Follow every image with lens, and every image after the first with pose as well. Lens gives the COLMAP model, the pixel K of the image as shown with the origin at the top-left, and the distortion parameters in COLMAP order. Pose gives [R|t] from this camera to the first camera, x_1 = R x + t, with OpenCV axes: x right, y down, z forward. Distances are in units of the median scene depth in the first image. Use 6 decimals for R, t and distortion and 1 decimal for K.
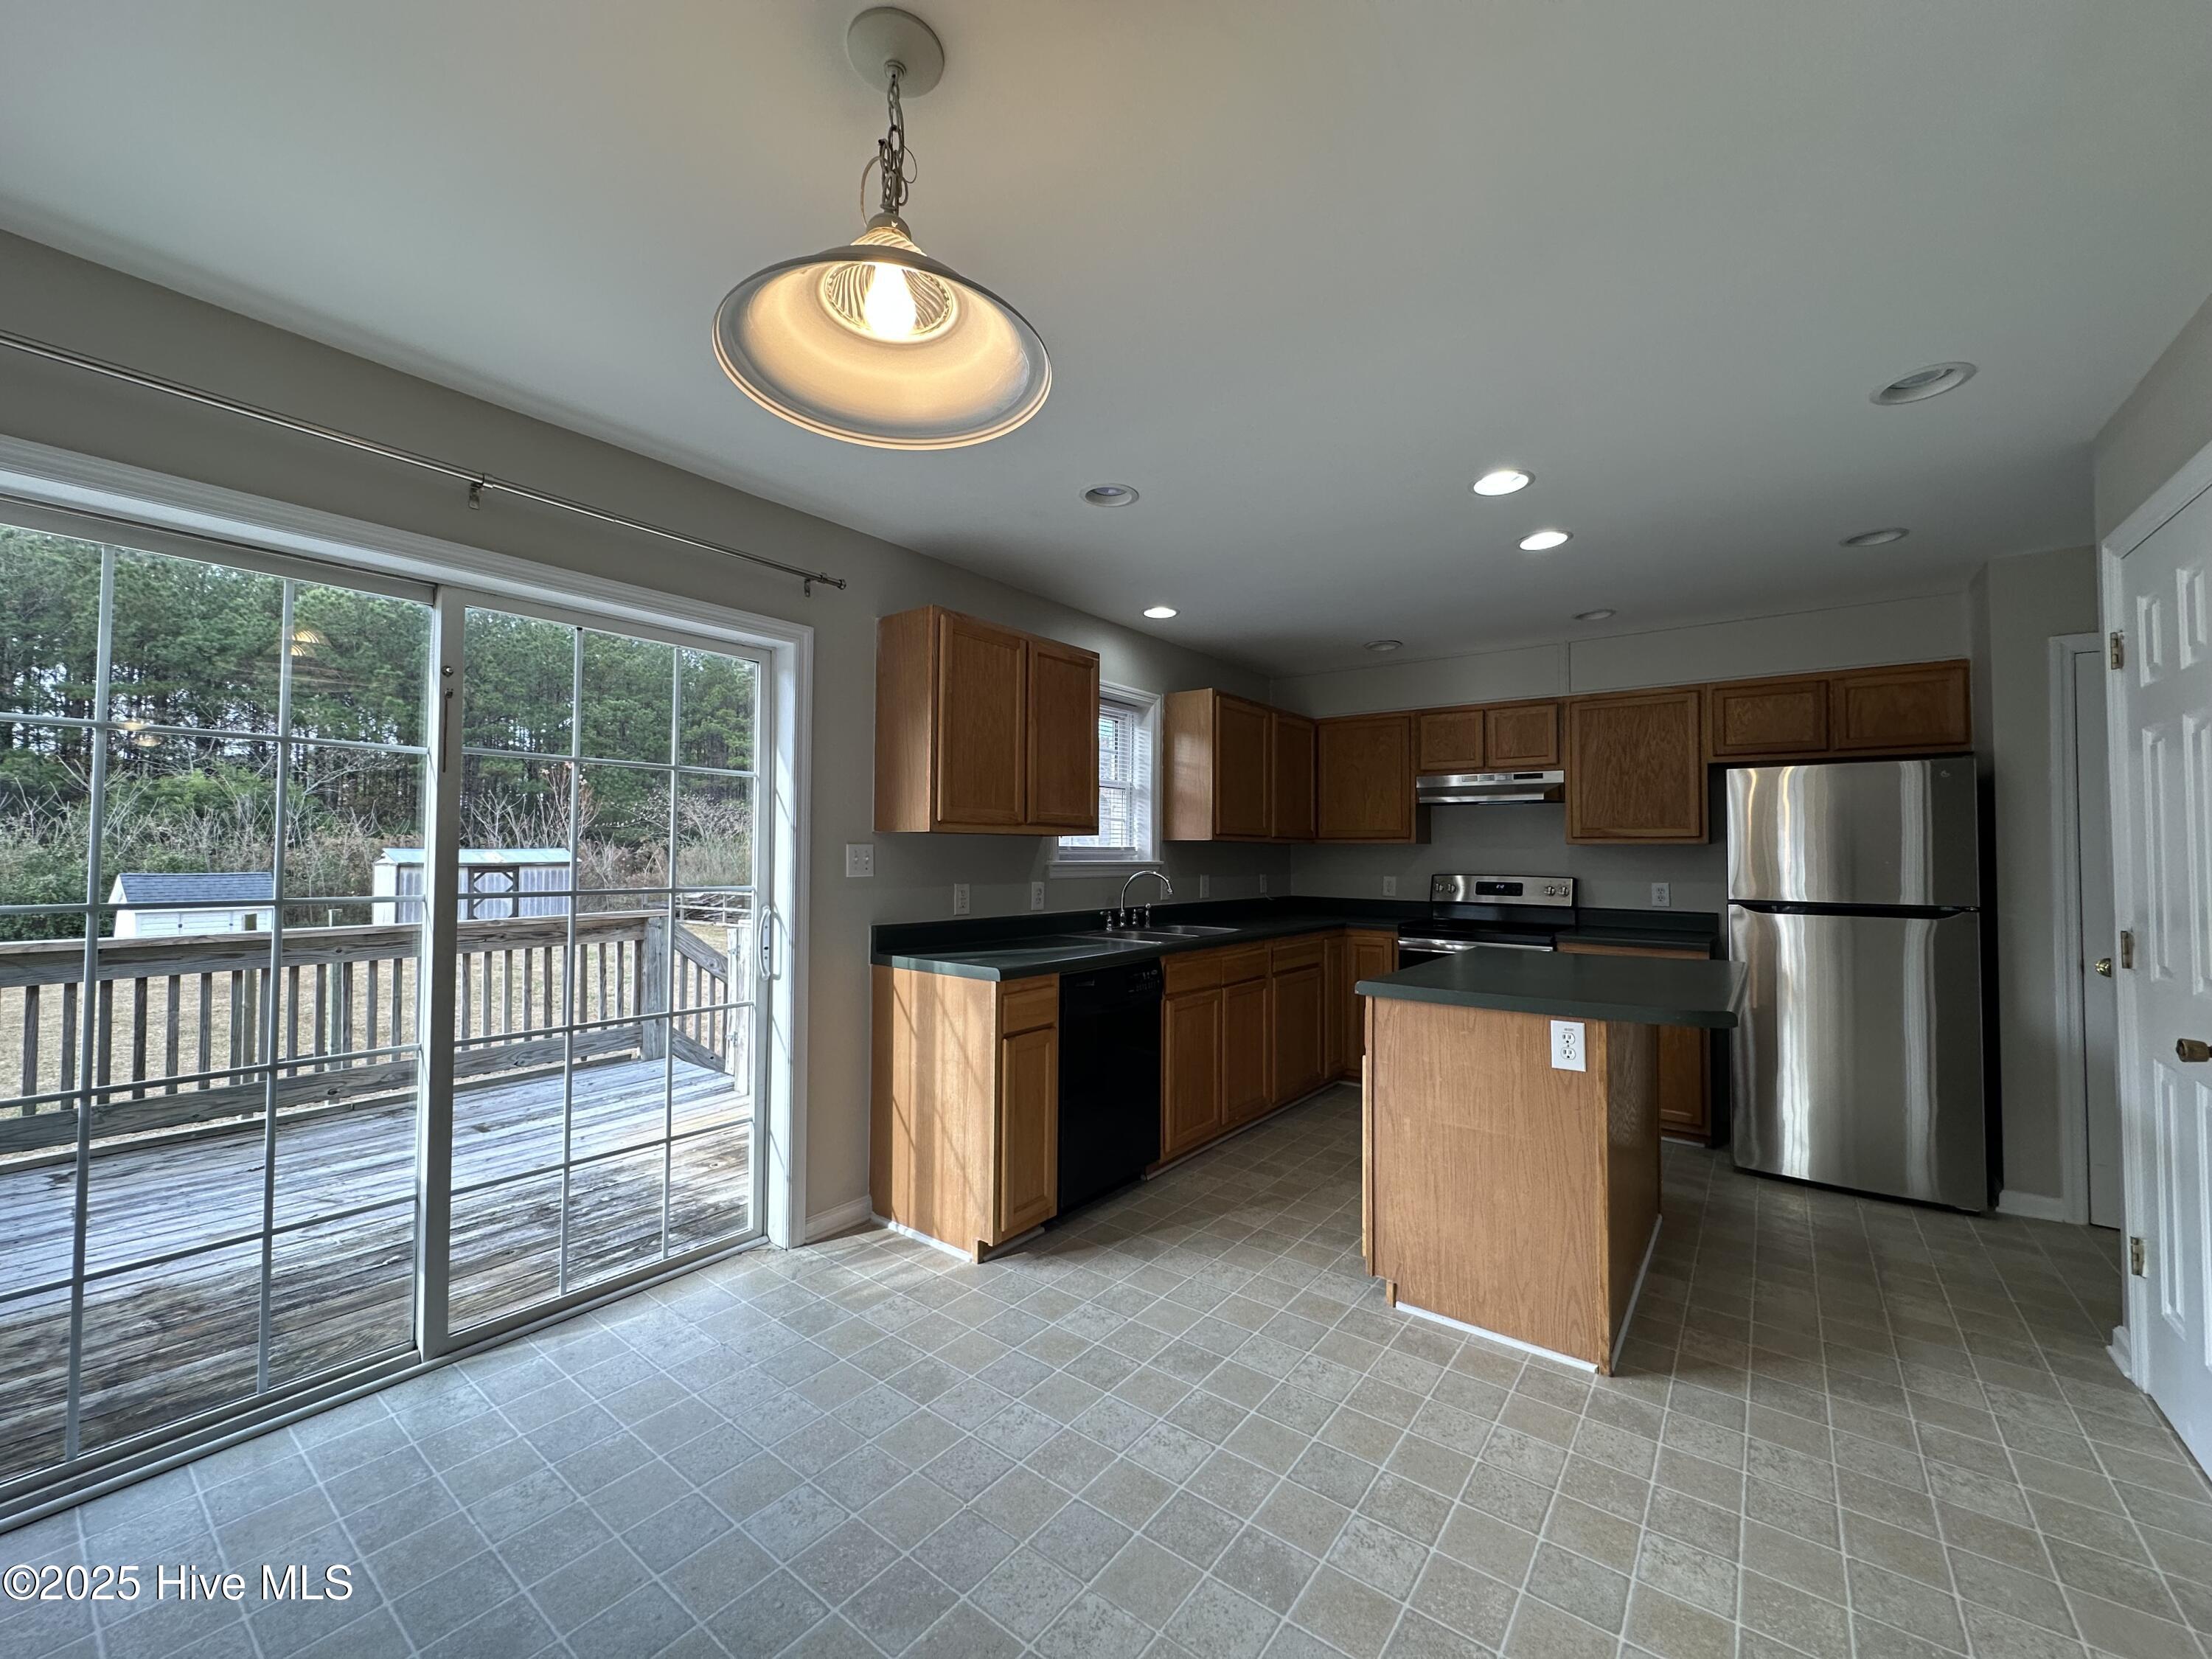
lens RADIAL K [[875.3, 0, 1106.0], [0, 875.3, 829.5], [0, 0, 1]] dist [-0.003001, -0.000287]
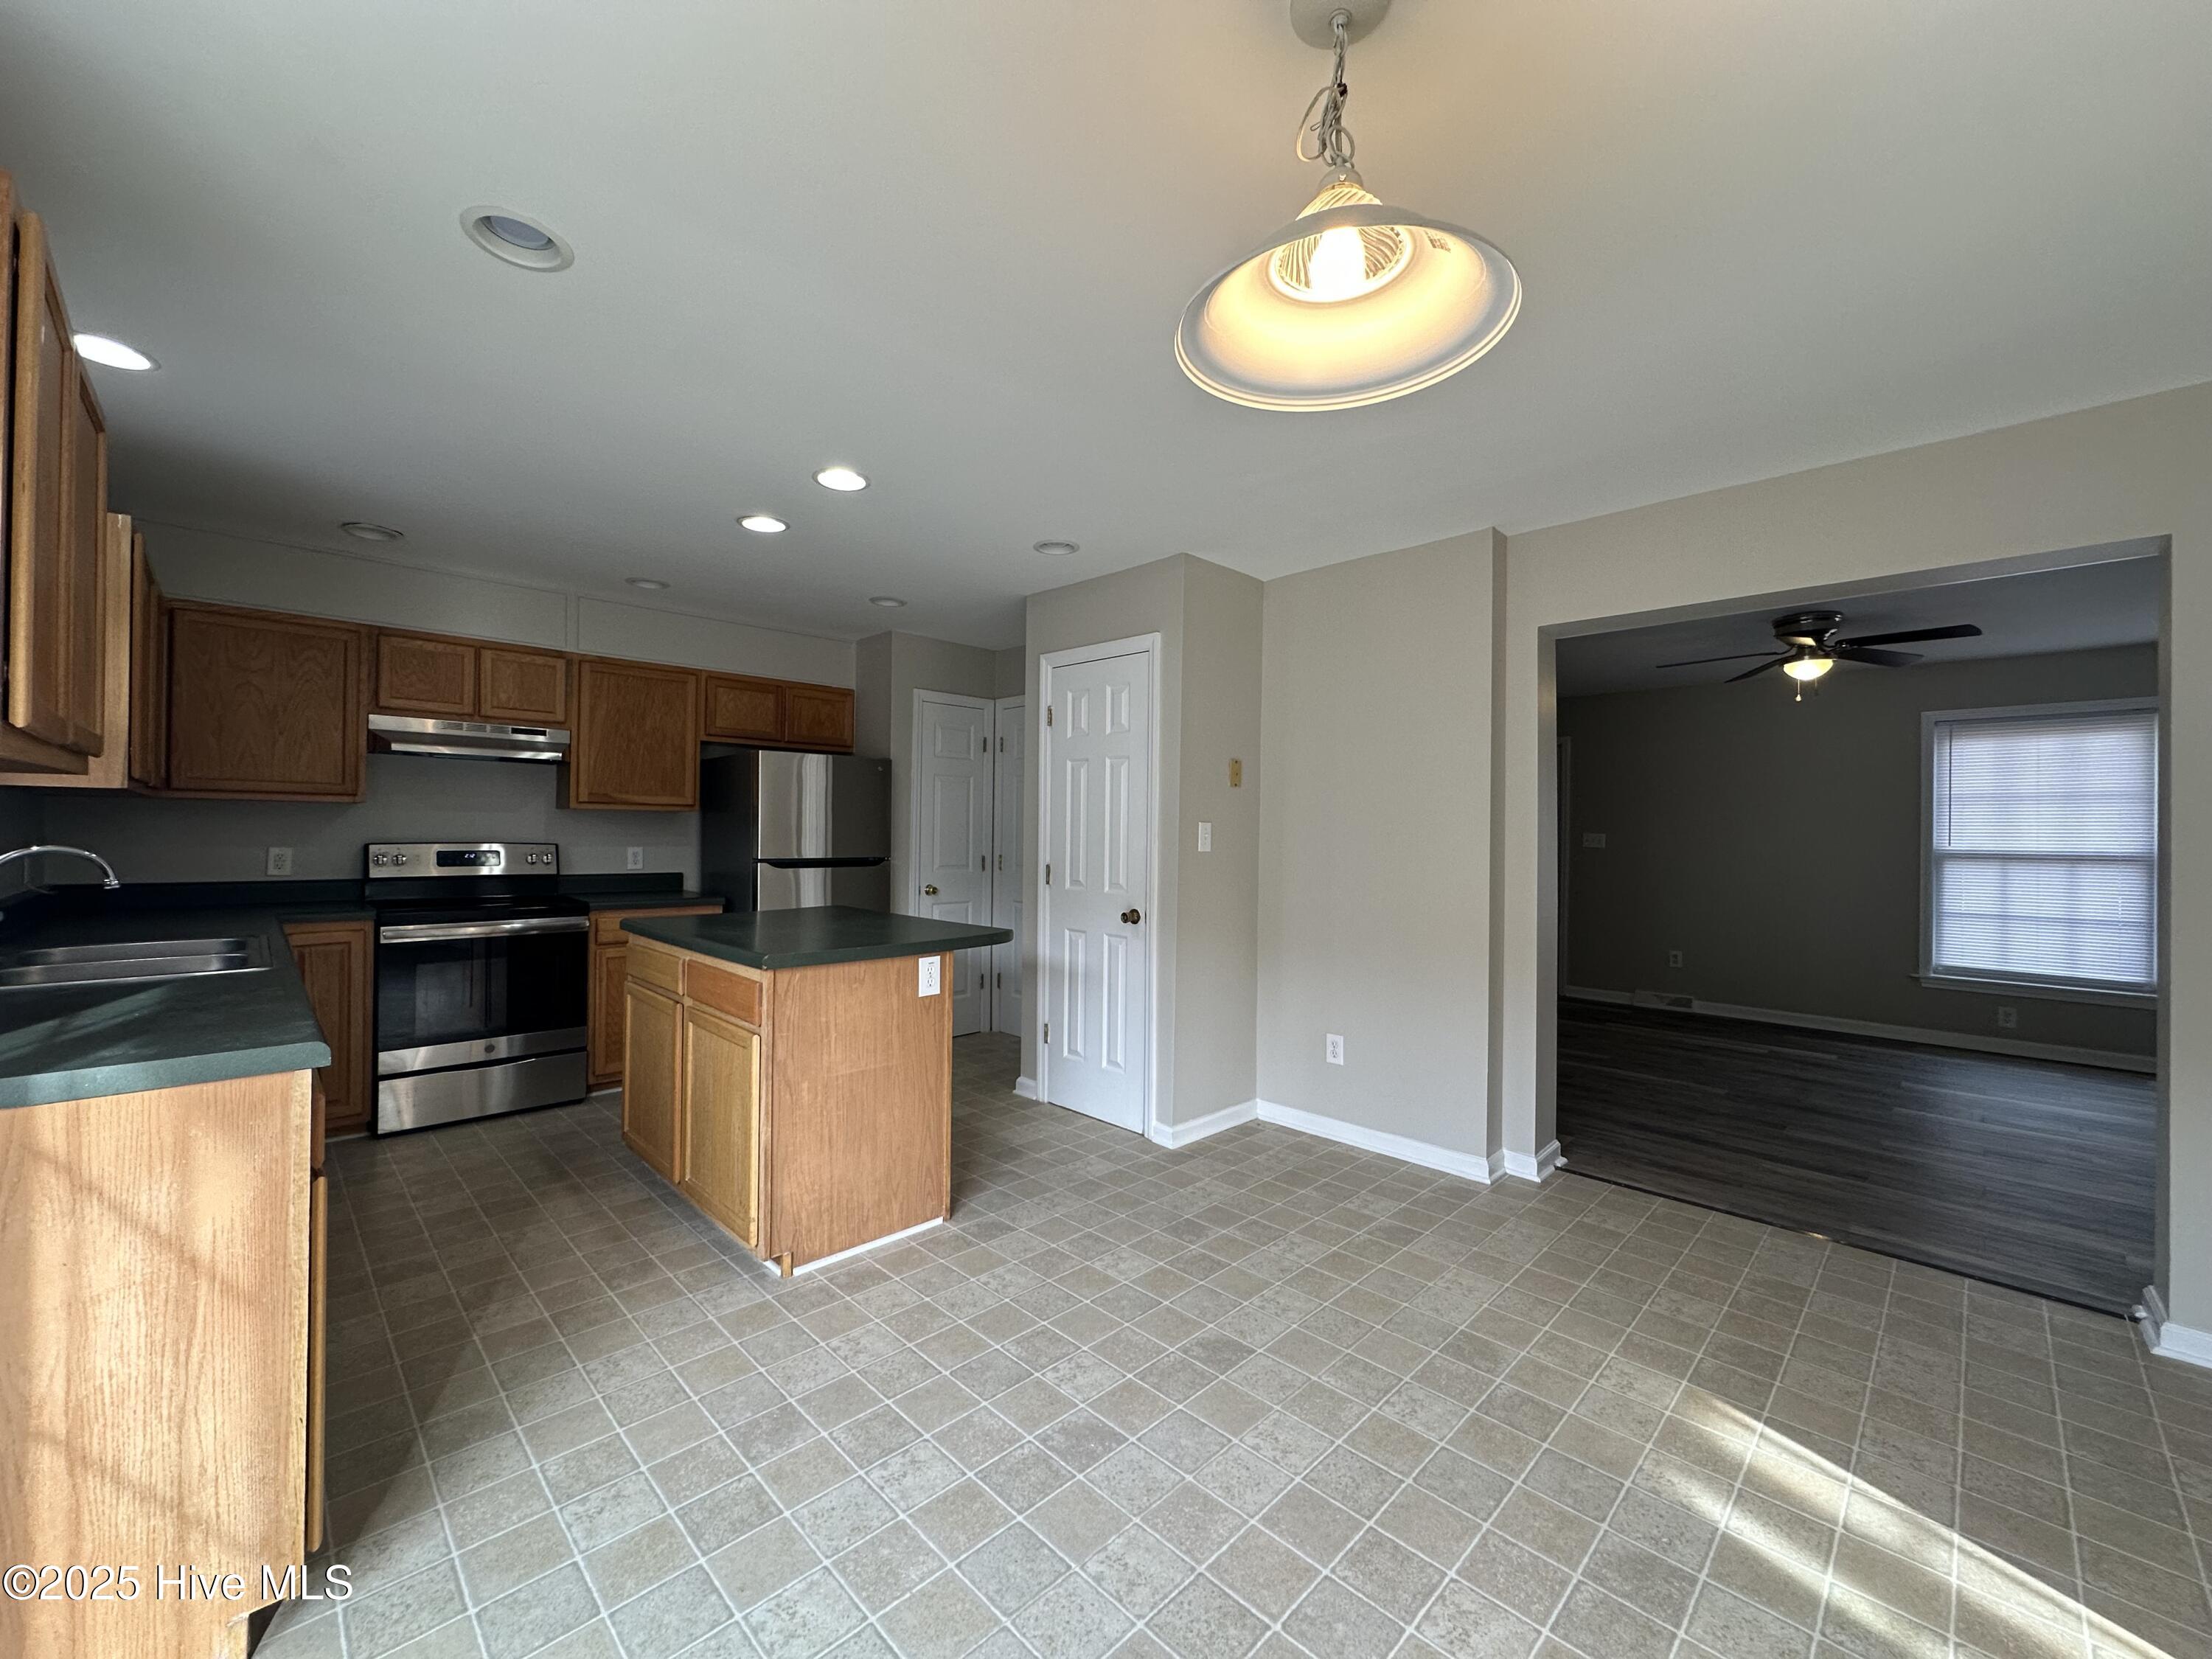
lens RADIAL K [[875.3, 0, 1106.0], [0, 875.3, 829.5], [0, 0, 1]] dist [-0.003001, -0.000287]
pose [[0.137574, -0.002456, 0.990488, -0.605207], [-0.038818, 0.999215, 0.007869, 0.016966], [-0.989730, -0.039531, 0.137371, 0.529740]]
